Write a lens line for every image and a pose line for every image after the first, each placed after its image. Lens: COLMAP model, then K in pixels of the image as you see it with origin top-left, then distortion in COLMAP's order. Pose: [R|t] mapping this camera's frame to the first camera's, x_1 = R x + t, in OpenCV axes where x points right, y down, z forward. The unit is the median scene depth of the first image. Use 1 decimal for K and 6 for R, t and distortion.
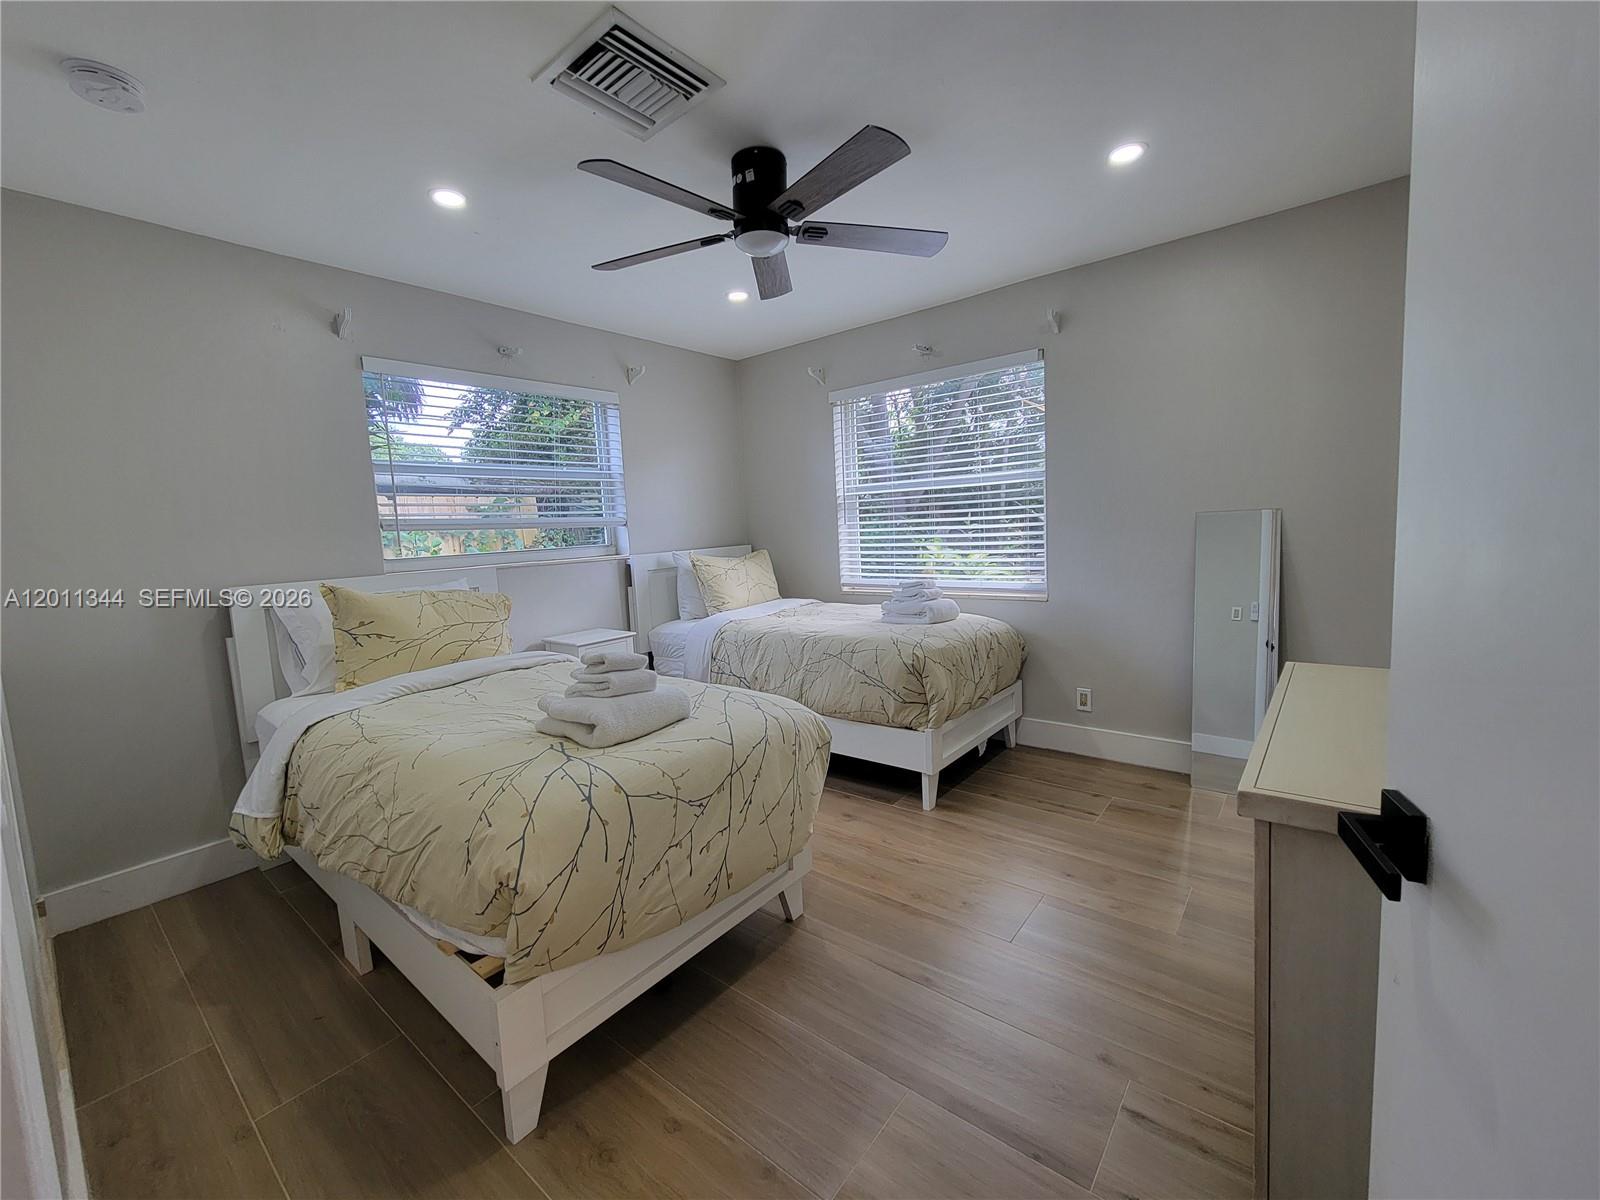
lens RADIAL K [[655.7, 0, 802.7], [0, 655.7, 591.2], [0, 0, 1]] dist [0.001849, -0.000255]
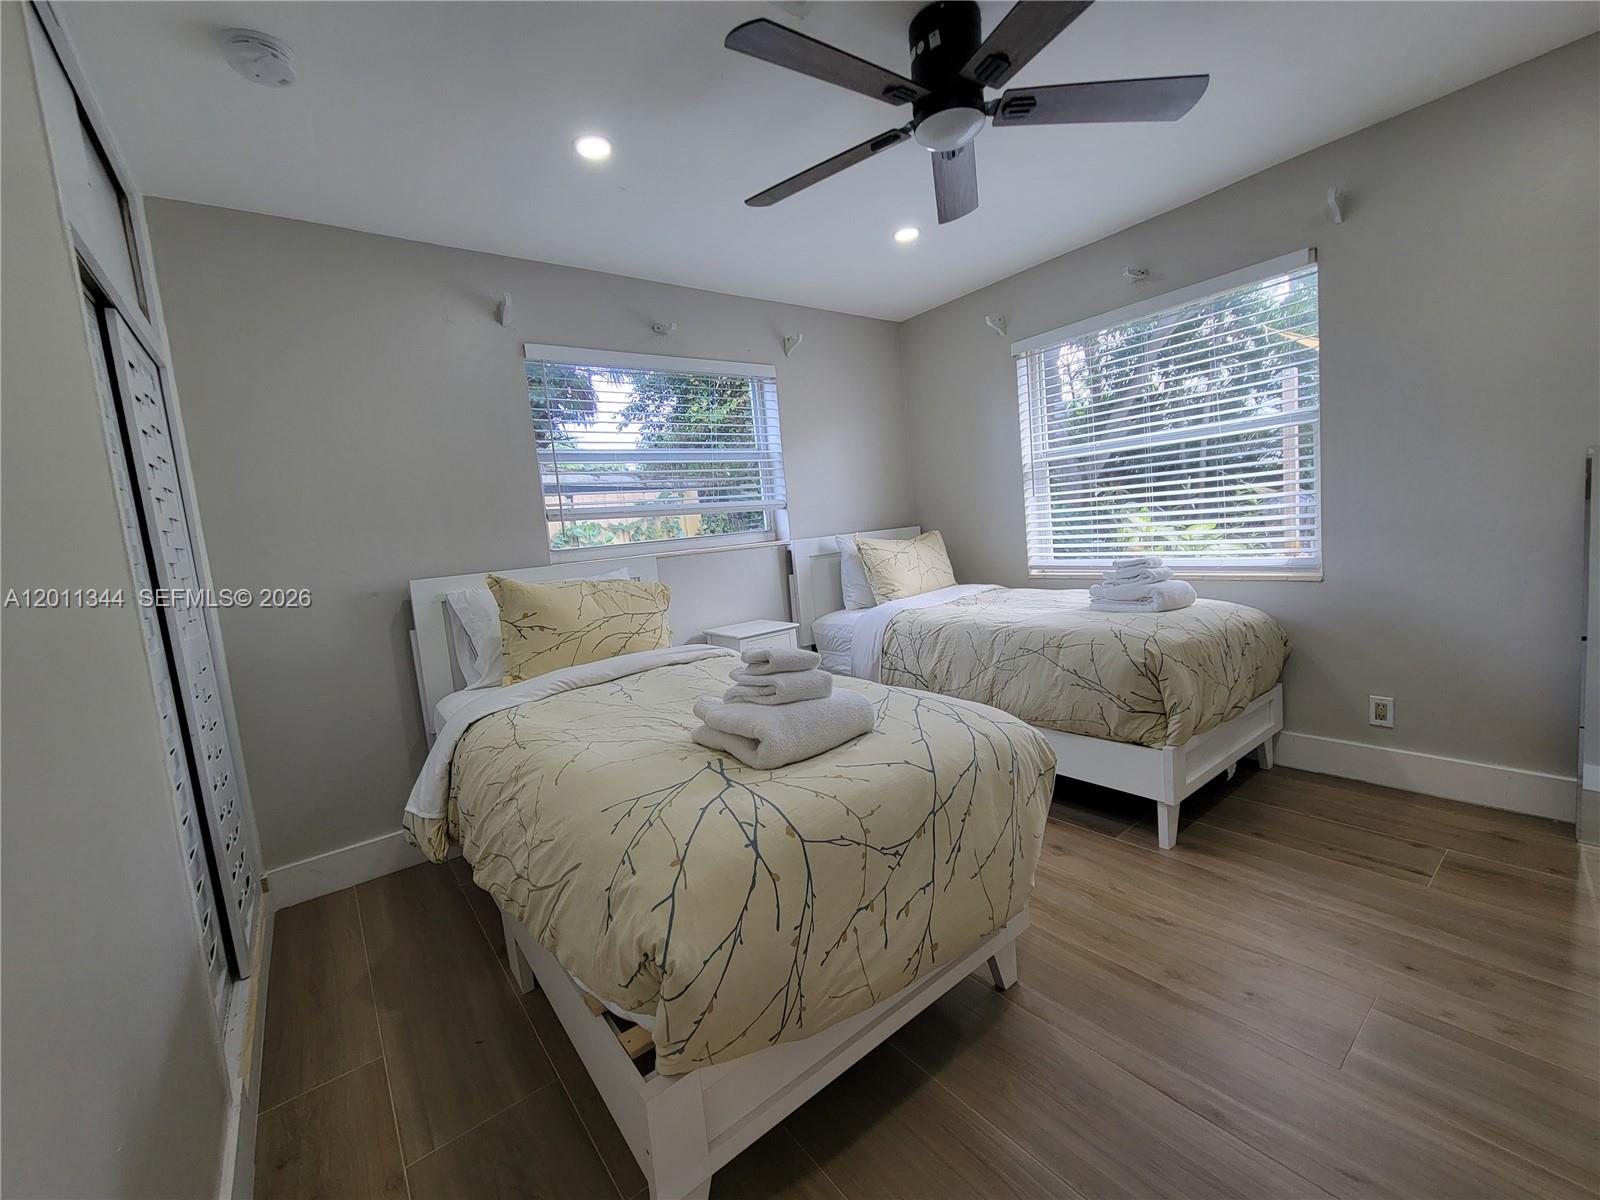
lens RADIAL K [[655.7, 0, 796.0], [0, 655.7, 600.5], [0, 0, 1]] dist [0.001849, -0.000255]
pose [[0.970247, -0.011144, -0.241862, -0.051714], [0.018047, 0.999490, 0.026342, 0.009178], [0.241445, -0.029923, 0.969953, 0.159237]]
